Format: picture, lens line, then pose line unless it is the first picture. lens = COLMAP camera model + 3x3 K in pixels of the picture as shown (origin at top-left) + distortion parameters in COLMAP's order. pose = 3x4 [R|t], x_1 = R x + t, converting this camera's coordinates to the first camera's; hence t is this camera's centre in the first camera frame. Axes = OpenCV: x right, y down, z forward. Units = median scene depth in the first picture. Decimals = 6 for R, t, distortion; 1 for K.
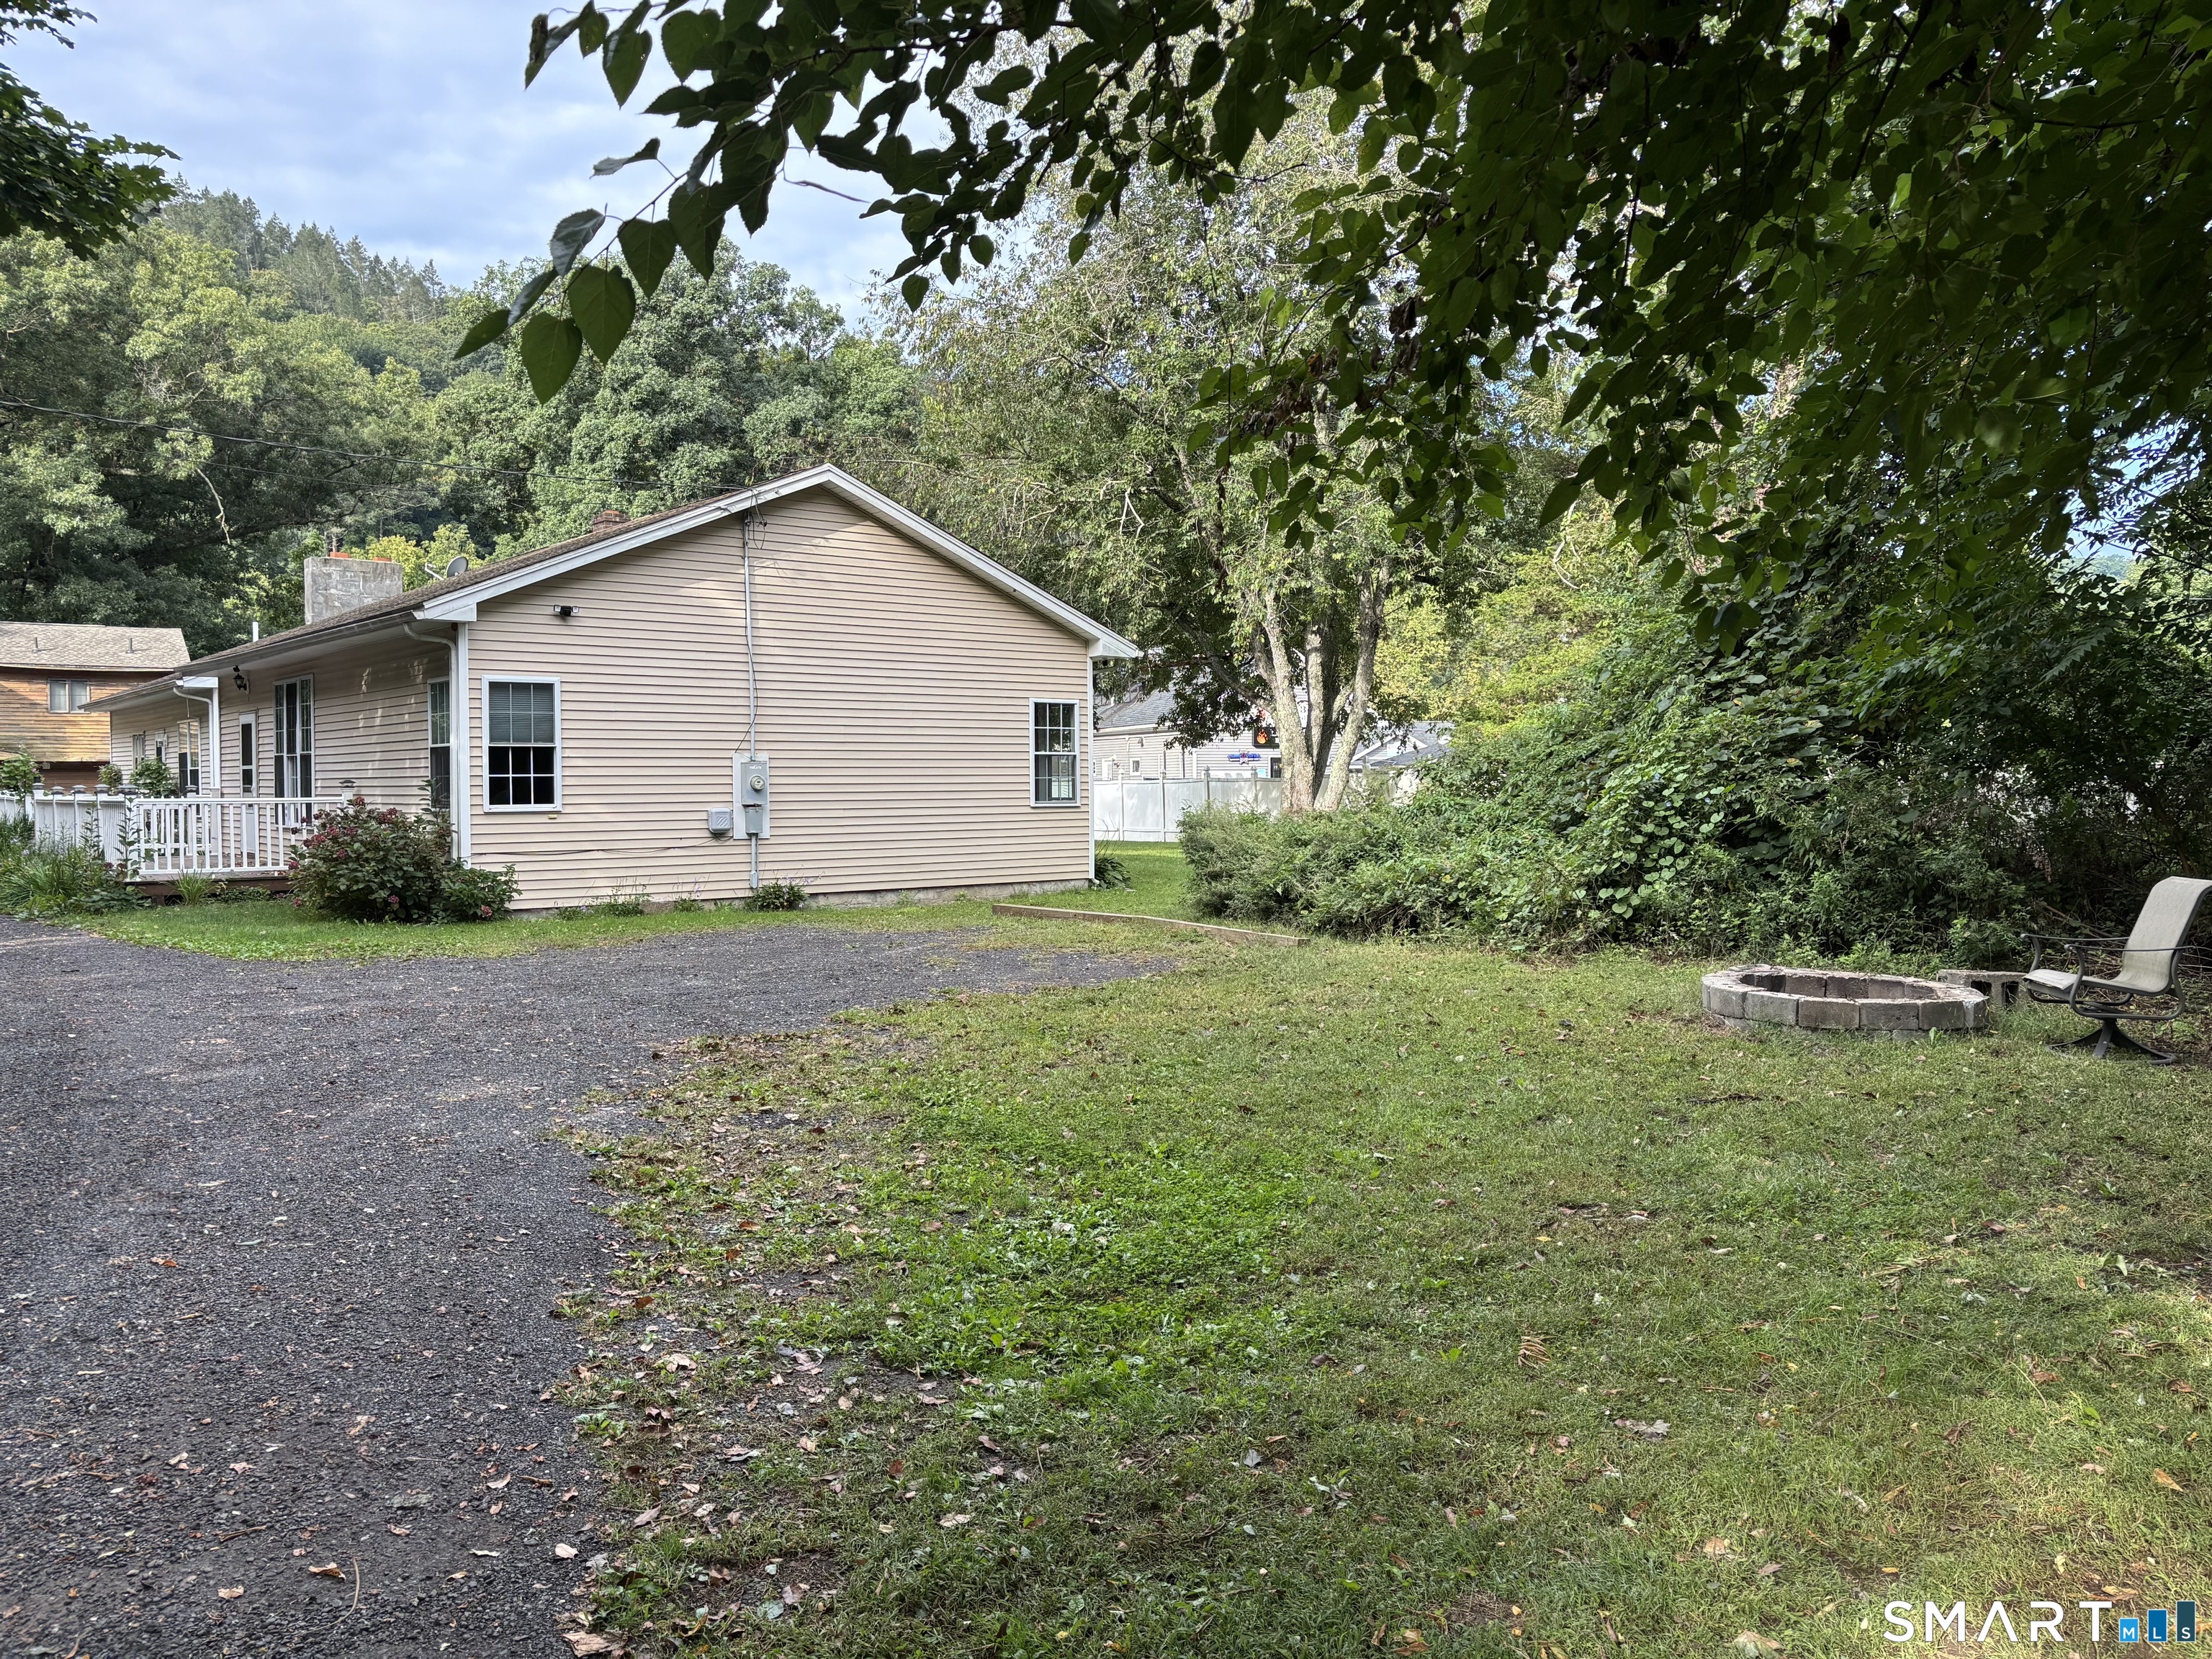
lens RADIAL K [[1642.3, 0, 1104.3], [0, 1642.3, 808.8], [0, 0, 1]] dist [0.005158, 0.005514]
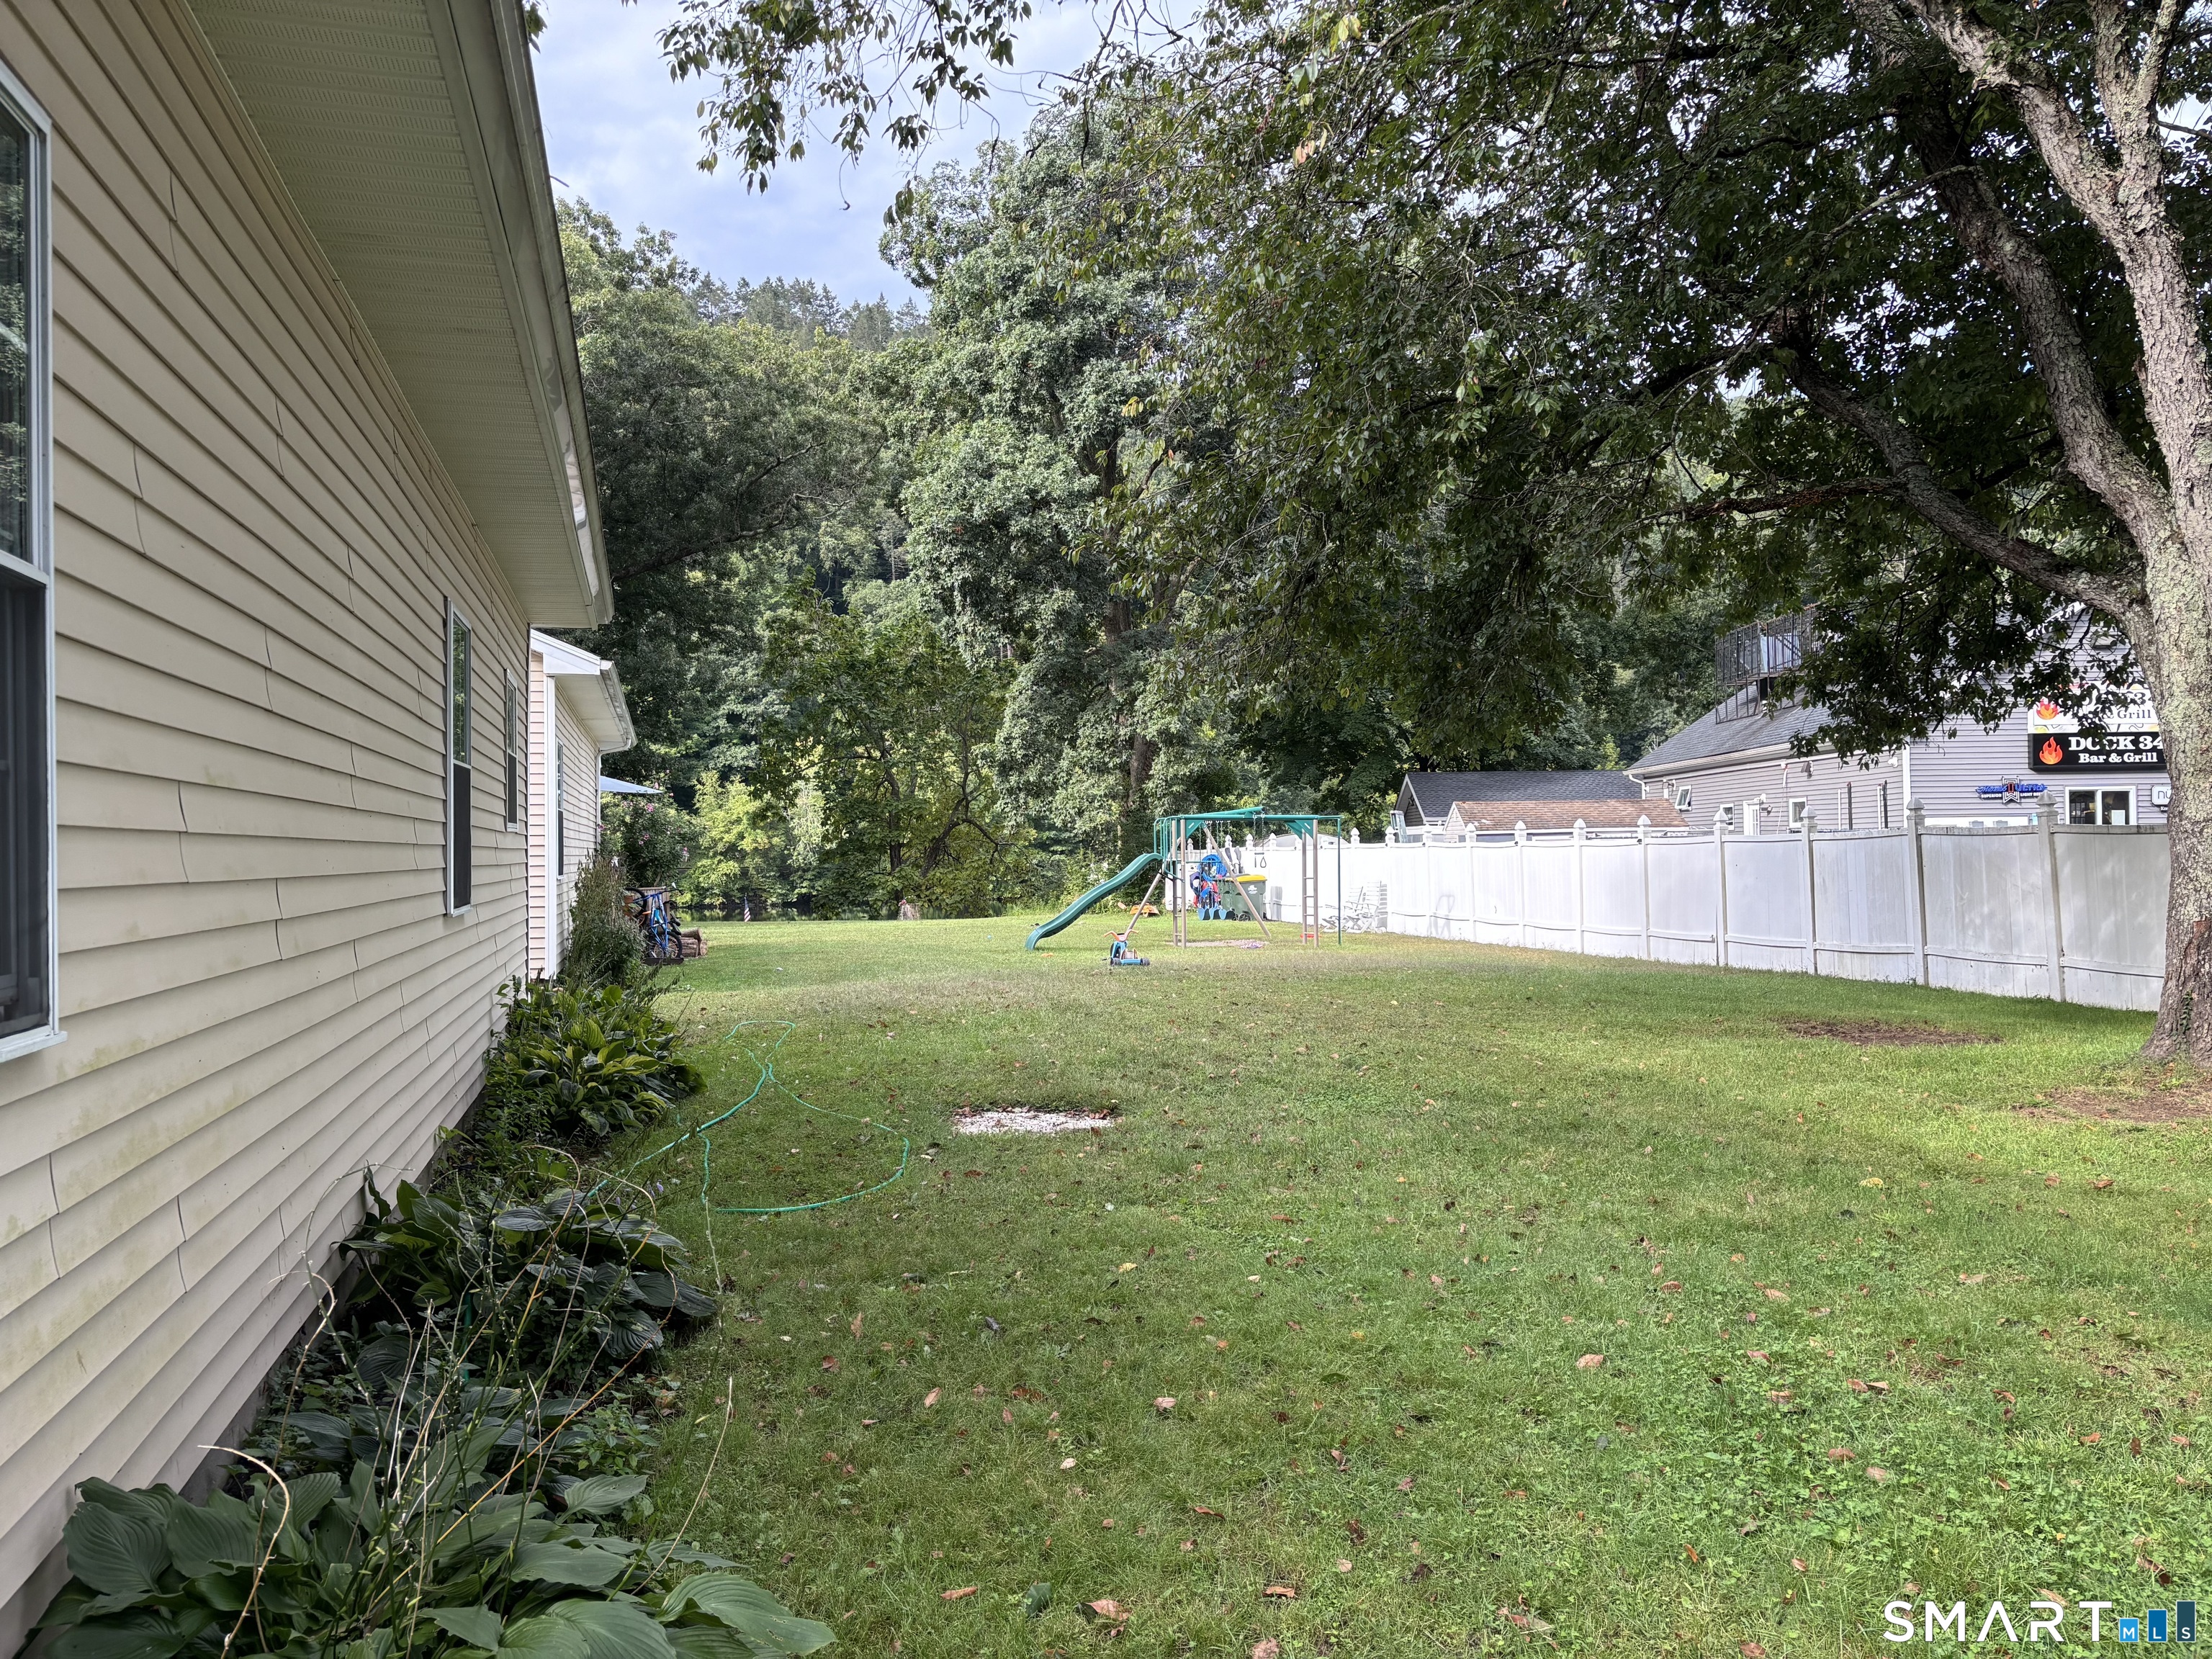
lens RADIAL K [[1642.3, 0, 1104.3], [0, 1642.3, 808.8], [0, 0, 1]] dist [0.005158, 0.005514]
pose [[0.914658, -0.013079, -0.404017, 0.044148], [-0.001542, 0.999356, -0.035844, -0.008733], [0.404226, 0.033409, 0.914049, 0.550695]]
